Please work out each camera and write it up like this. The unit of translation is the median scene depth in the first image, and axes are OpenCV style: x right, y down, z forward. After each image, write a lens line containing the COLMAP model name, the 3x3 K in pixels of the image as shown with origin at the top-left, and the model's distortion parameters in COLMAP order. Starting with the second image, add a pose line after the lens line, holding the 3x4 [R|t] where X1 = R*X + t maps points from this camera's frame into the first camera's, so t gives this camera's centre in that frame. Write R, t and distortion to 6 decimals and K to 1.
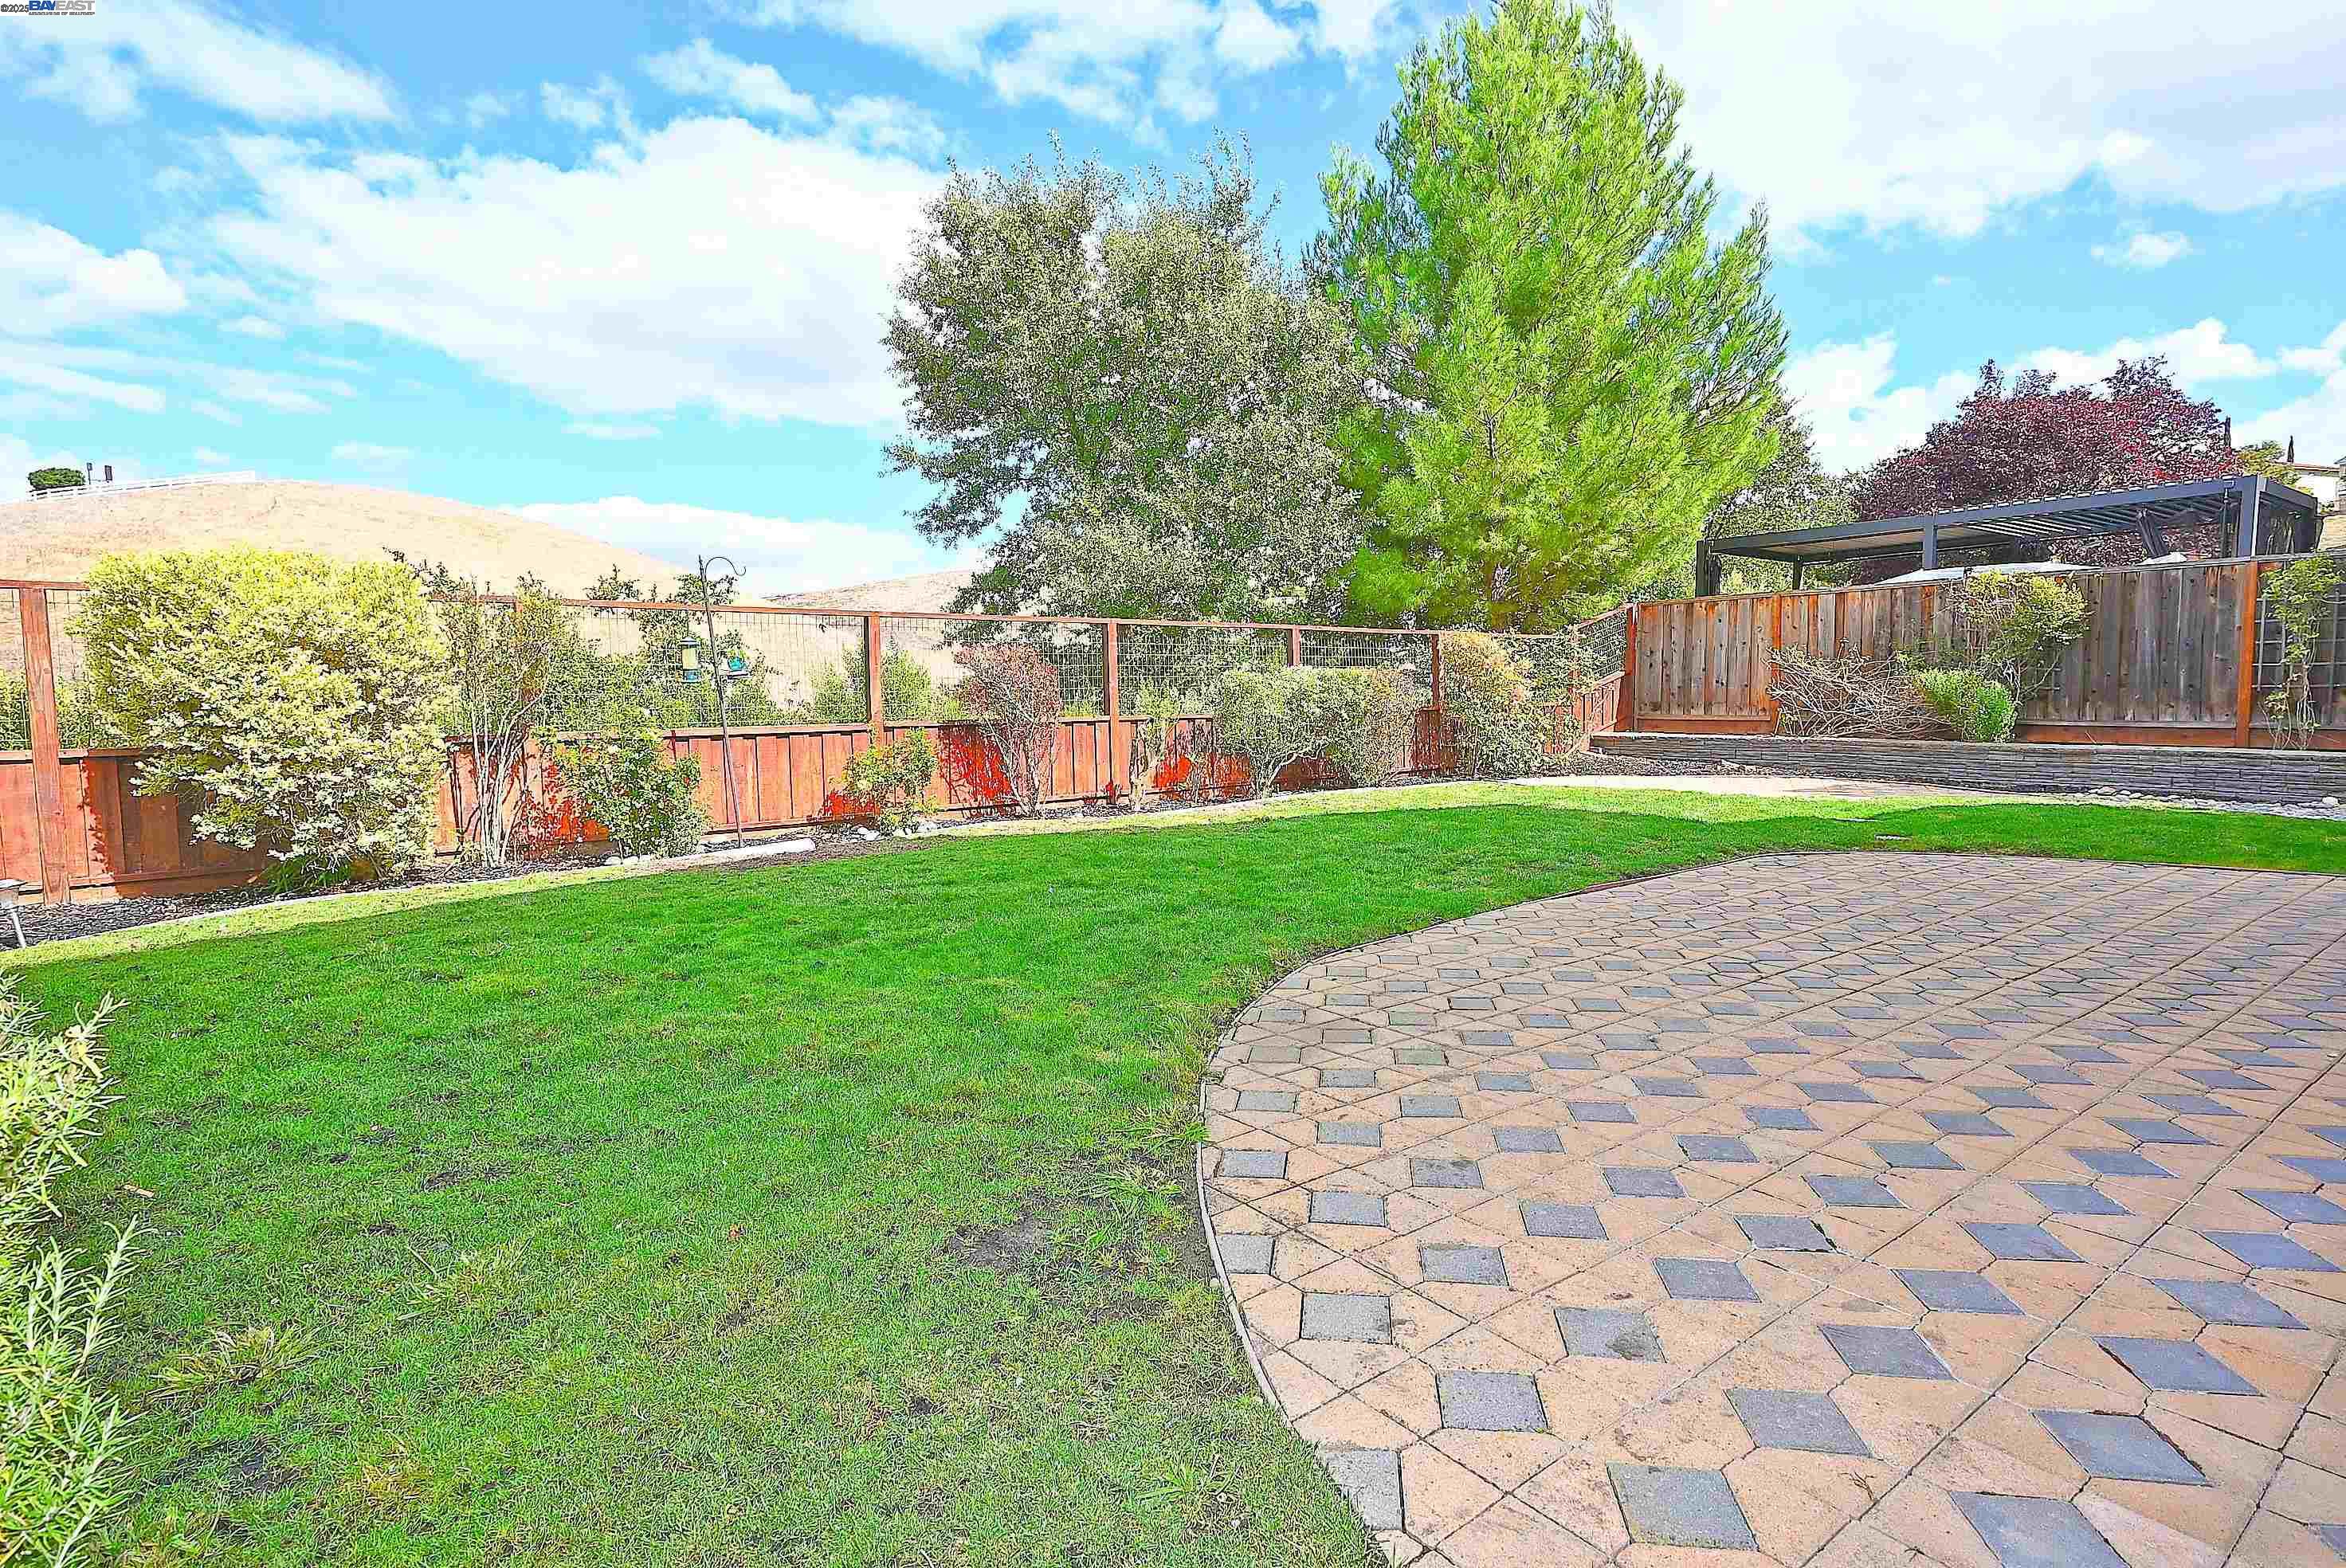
lens RADIAL K [[1162.7, 0, 1175.3], [0, 1162.7, 774.7], [0, 0, 1]] dist [-0.005224, 0.003130]
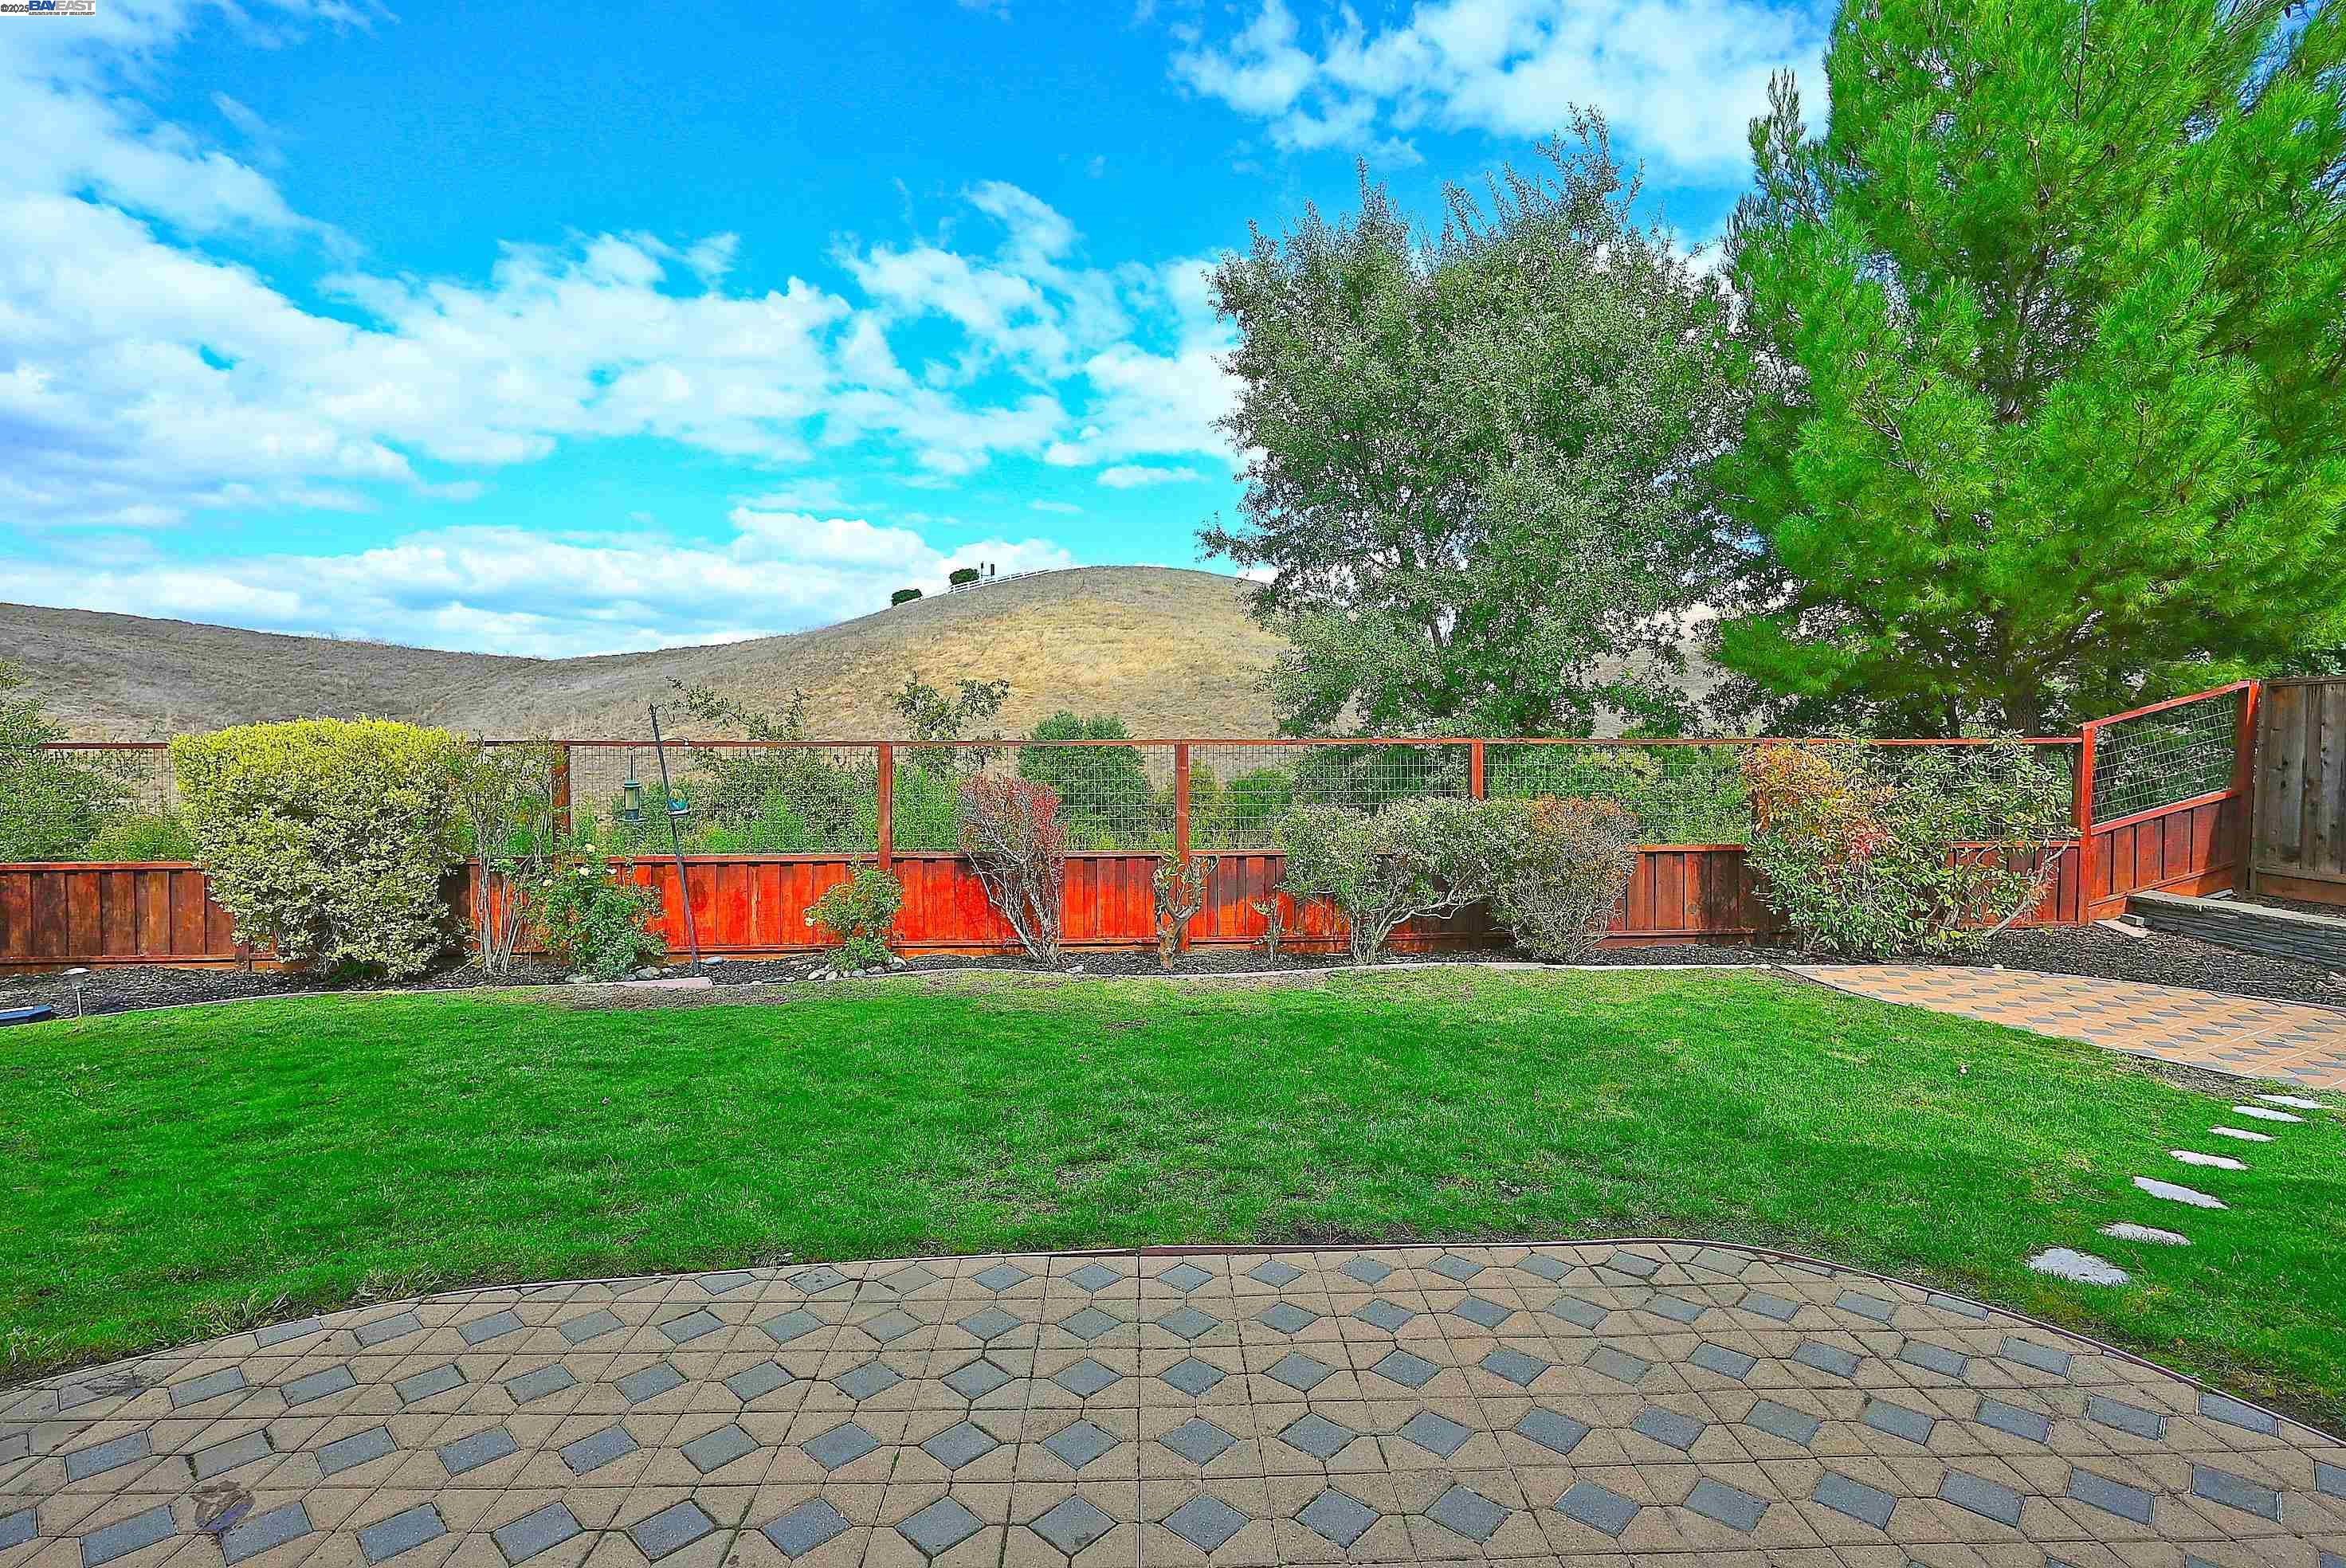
lens RADIAL K [[1162.7, 0, 1165.6], [0, 1162.7, 778.5], [0, 0, 1]] dist [-0.005224, 0.003130]
pose [[0.816409, 0.032175, -0.576578, 0.300341], [-0.050117, 0.998627, -0.015237, -0.062846], [0.575296, 0.041336, 0.816900, 0.195163]]
